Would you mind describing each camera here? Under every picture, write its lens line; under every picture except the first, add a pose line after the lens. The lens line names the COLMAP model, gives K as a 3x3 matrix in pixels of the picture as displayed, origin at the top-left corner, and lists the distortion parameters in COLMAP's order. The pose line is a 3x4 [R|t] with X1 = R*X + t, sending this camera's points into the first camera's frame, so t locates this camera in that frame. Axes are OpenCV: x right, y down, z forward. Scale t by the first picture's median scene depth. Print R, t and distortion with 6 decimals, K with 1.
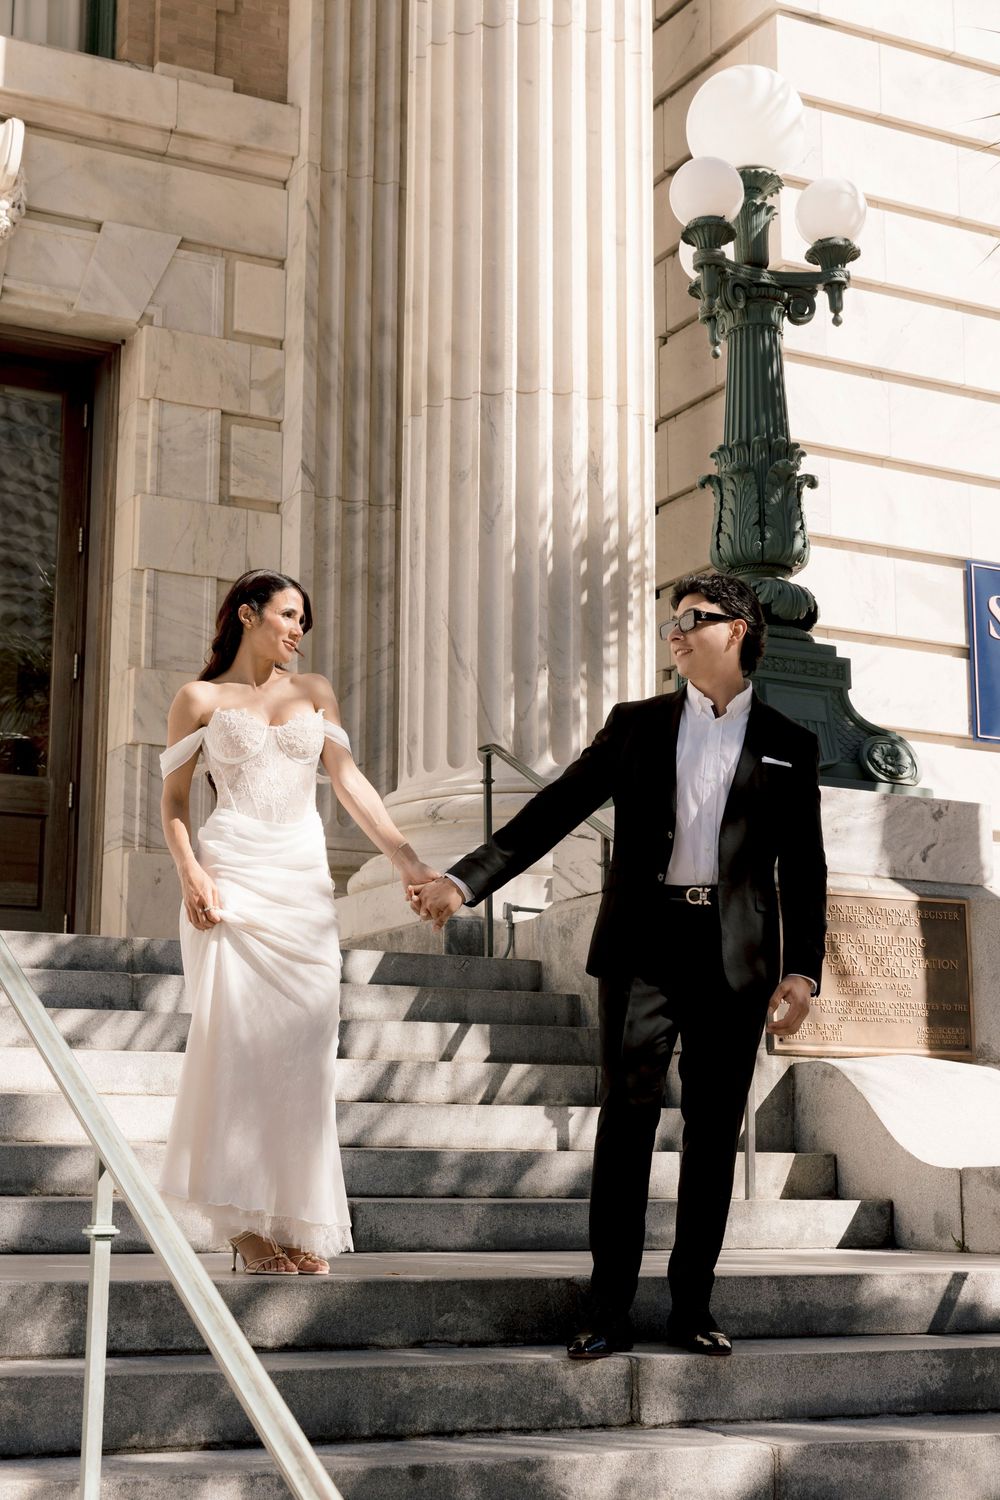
lens RADIAL K [[2452.5, 0, 499.7], [0, 2452.5, 749.5], [0, 0, 1]] dist [0.051570, 0.000000]
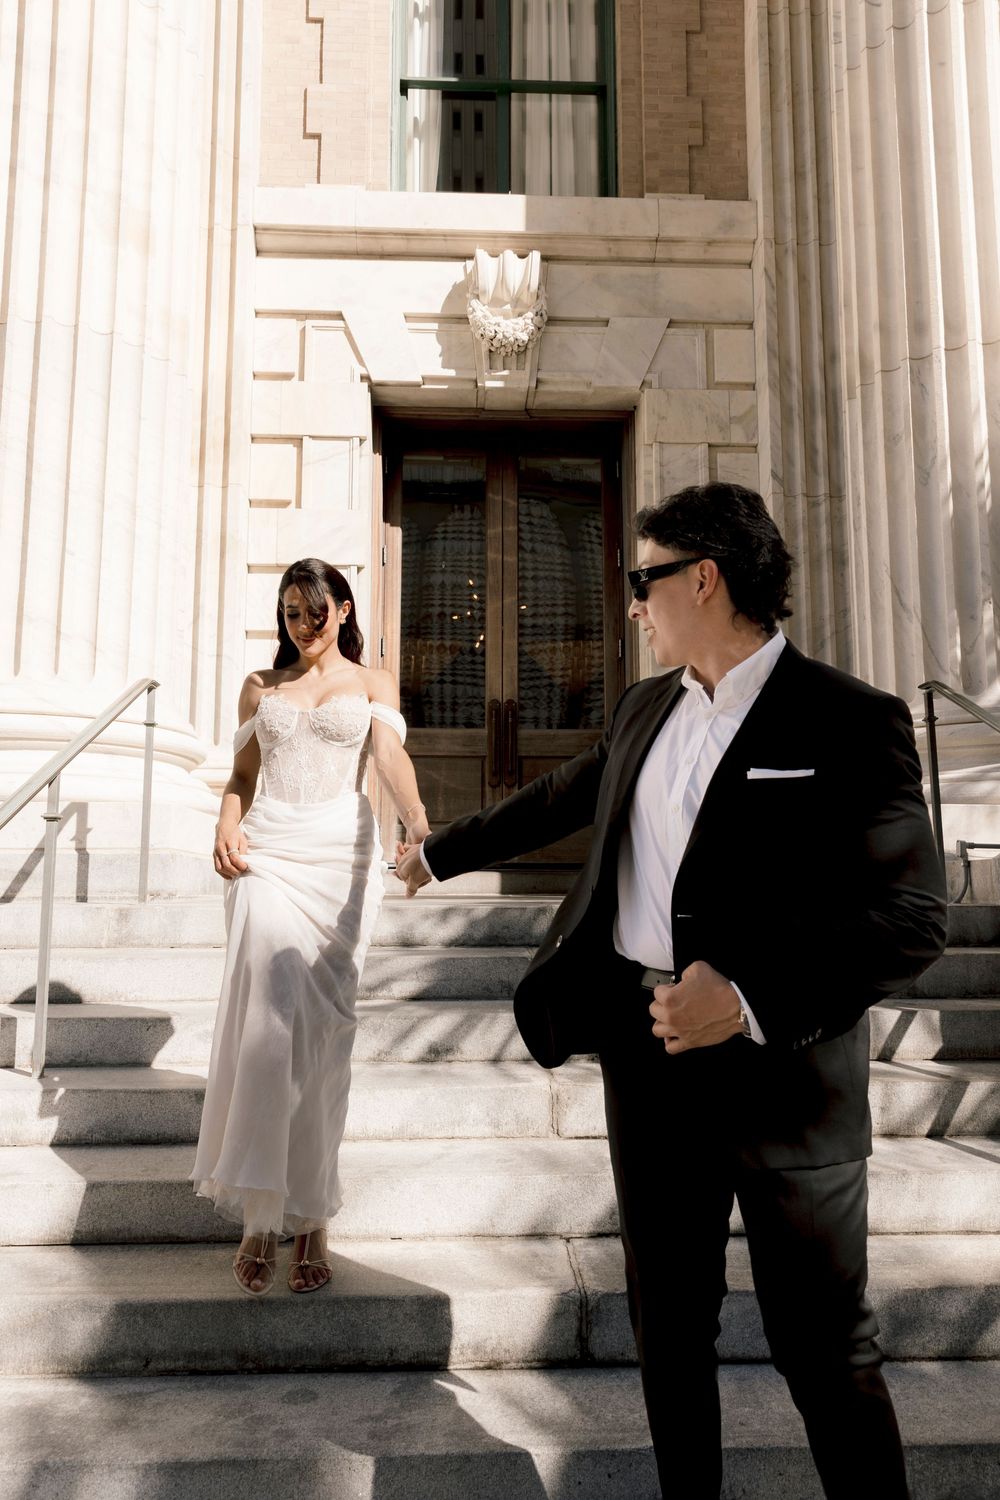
lens RADIAL K [[988.2, 0, 512.4], [0, 988.2, 754.9], [0, 0, 1]] dist [0.010640, -0.001830]
pose [[0.901101, -0.058186, -0.429687, 0.011440], [0.086291, 0.995198, 0.046197, -0.004656], [0.424936, -0.078707, 0.901795, 0.470236]]
